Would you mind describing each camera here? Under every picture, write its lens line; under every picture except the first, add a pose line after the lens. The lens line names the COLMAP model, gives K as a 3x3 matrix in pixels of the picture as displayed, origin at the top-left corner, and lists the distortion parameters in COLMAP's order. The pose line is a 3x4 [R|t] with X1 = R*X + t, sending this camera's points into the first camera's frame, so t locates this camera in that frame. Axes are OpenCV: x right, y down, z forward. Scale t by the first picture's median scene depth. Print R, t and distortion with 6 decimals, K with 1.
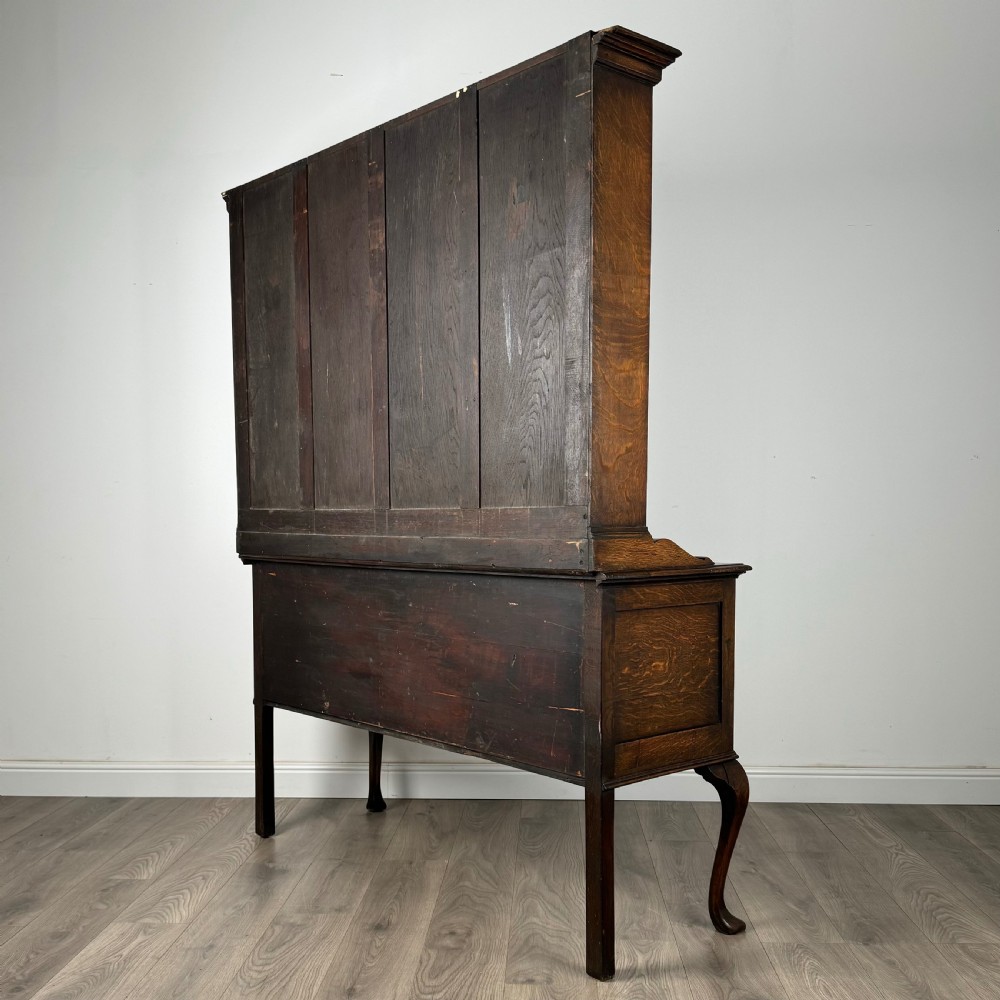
lens RADIAL K [[1109.3, 0, 543.8], [0, 1109.3, 565.9], [0, 0, 1]] dist [0.108321, -0.051500]
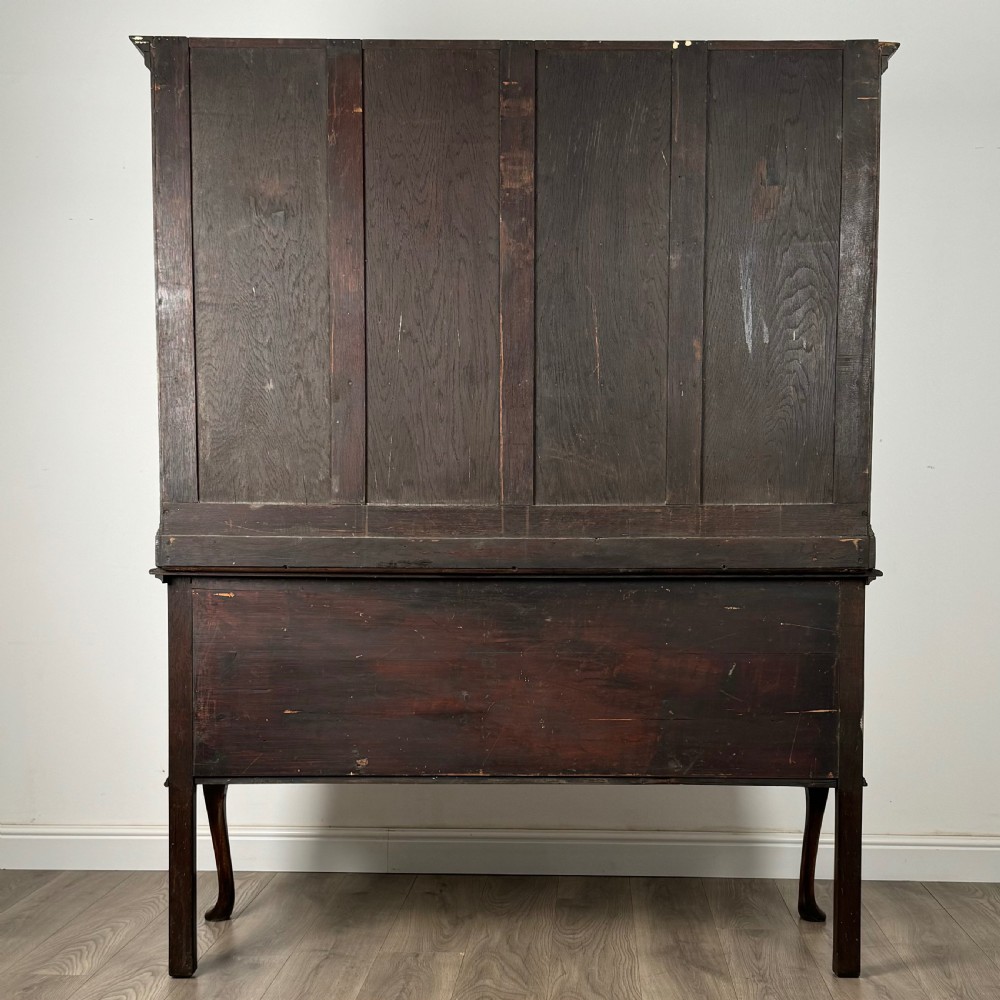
lens RADIAL K [[1126.9, 0, 501.0], [0, 1126.9, 565.5], [0, 0, 1]] dist [0.083493, -0.011079]
pose [[0.673116, -0.013711, 0.739409, -0.803698], [0.032380, 0.999416, -0.010944, 0.002366], [-0.738827, 0.031308, 0.673167, 0.471295]]
